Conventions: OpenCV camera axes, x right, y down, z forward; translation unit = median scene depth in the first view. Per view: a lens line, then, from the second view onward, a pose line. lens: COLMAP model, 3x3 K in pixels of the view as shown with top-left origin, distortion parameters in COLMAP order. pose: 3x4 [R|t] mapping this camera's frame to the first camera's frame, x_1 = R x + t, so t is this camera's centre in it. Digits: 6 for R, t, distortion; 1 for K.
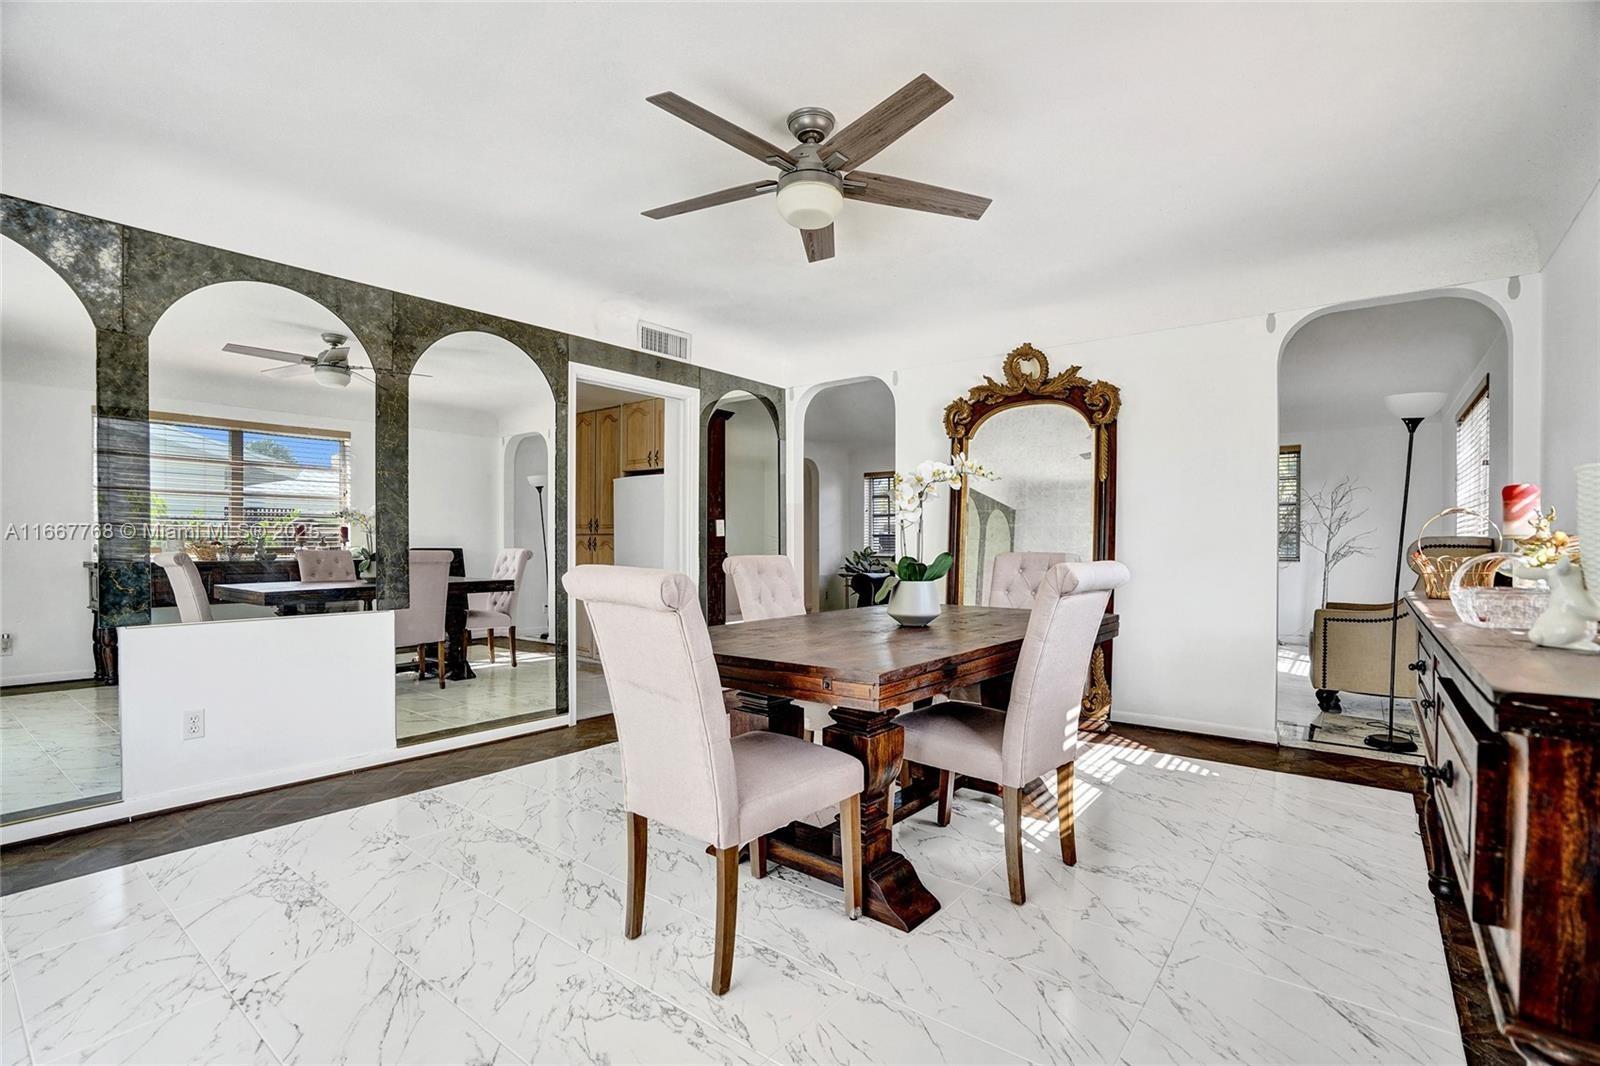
lens RADIAL K [[744.0, 0, 800.9], [0, 744.0, 536.6], [0, 0, 1]] dist [-0.002600, -0.000124]
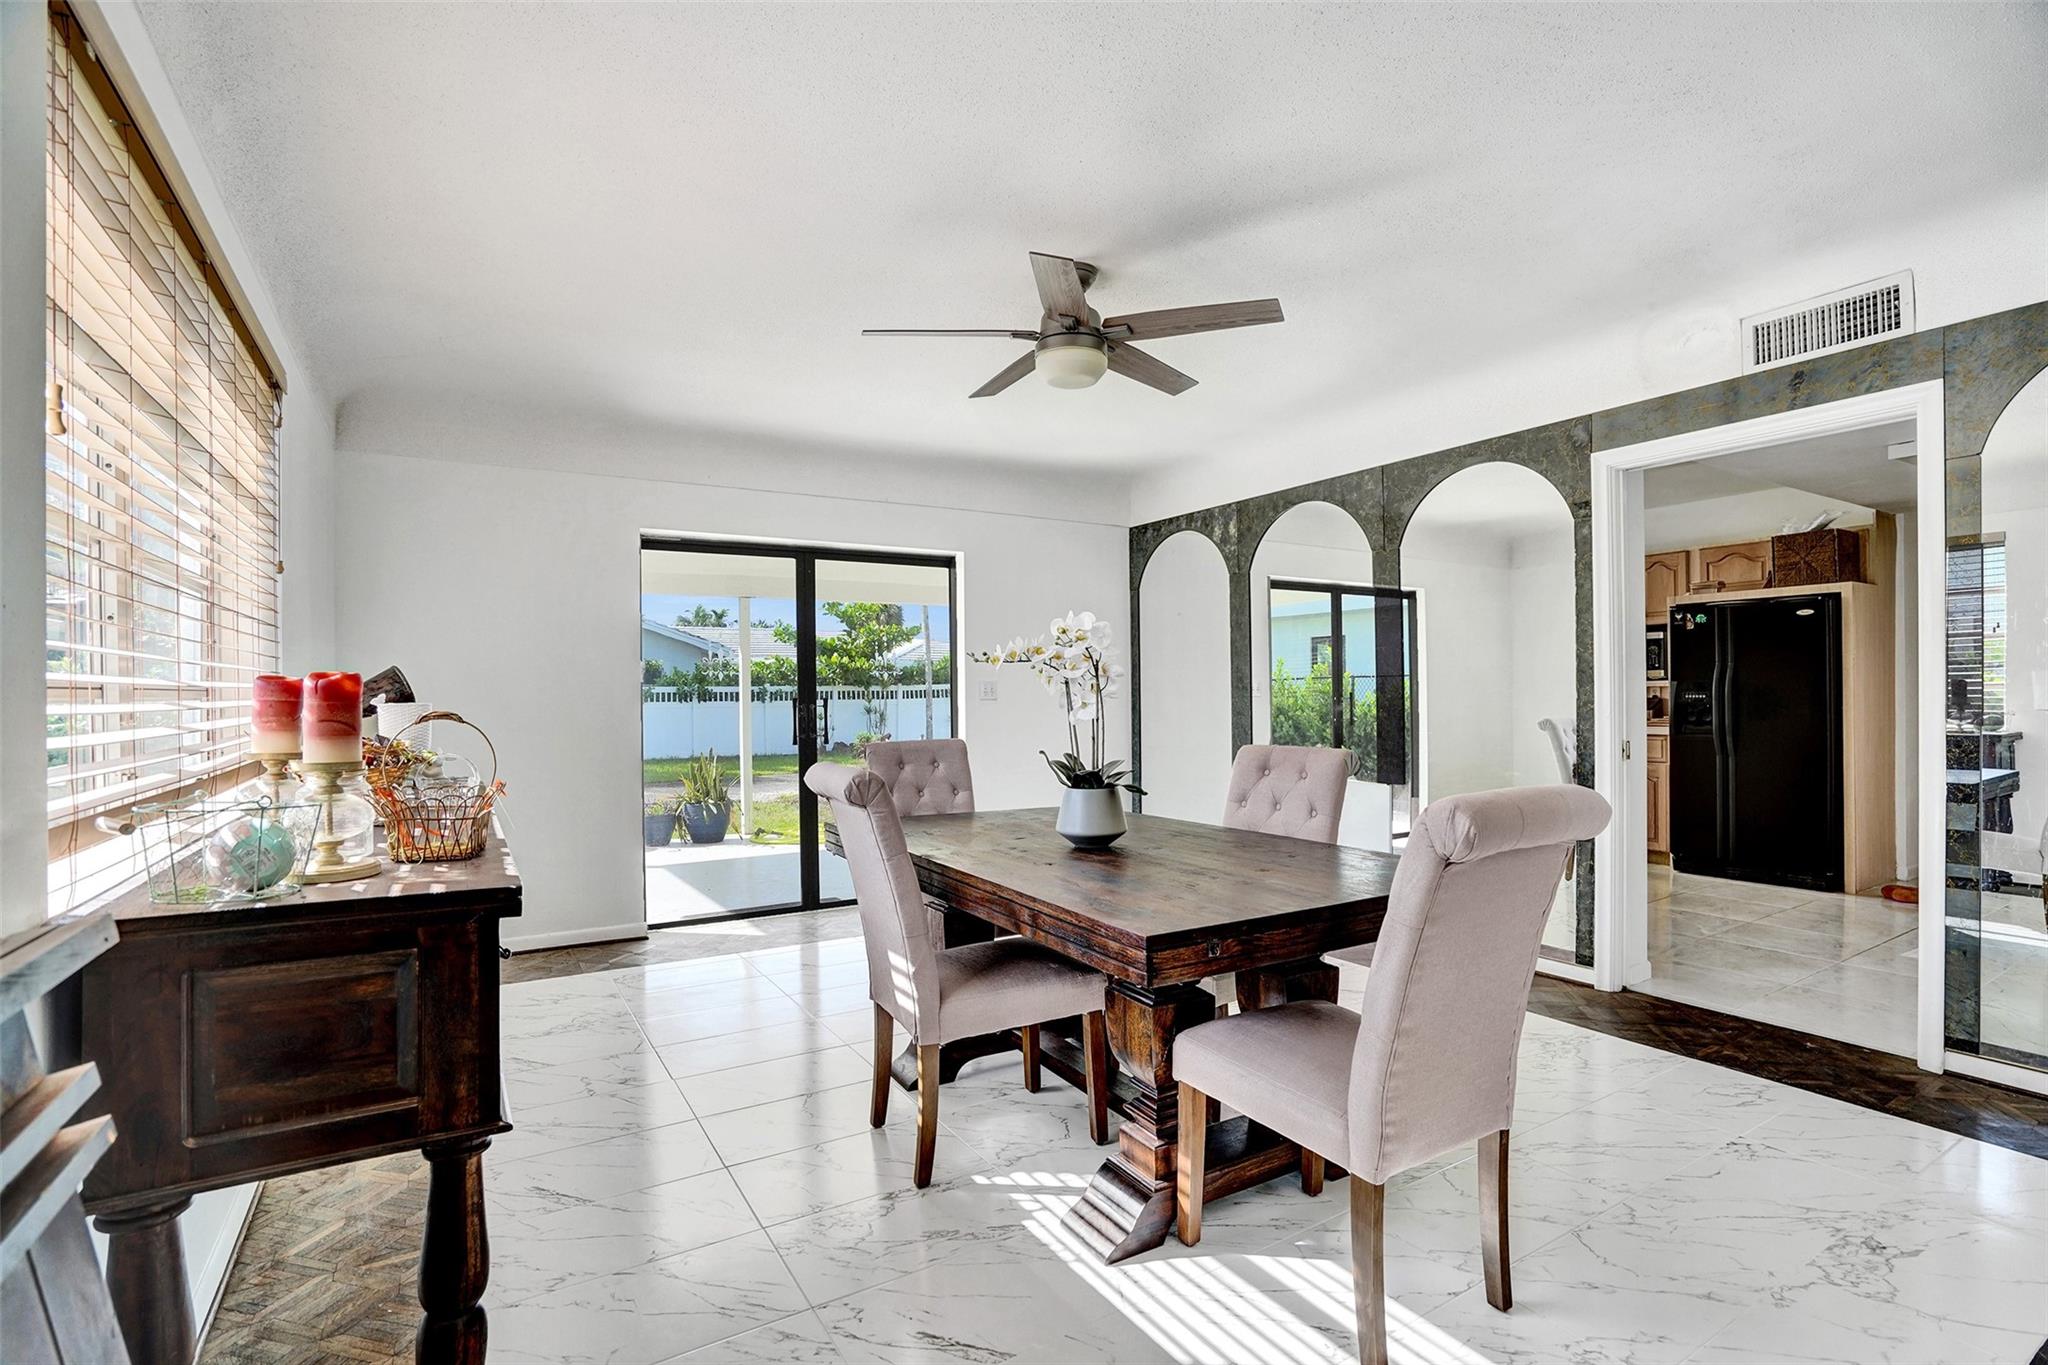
lens RADIAL K [[952.3, 0, 1025.8], [0, 952.3, 687.7], [0, 0, 1]] dist [-0.002600, -0.000124]
pose [[-0.358773, 0.001732, -0.933423, 0.698347], [0.008889, 0.999959, -0.001561, -0.024352], [0.933383, -0.008857, -0.358774, 0.837376]]
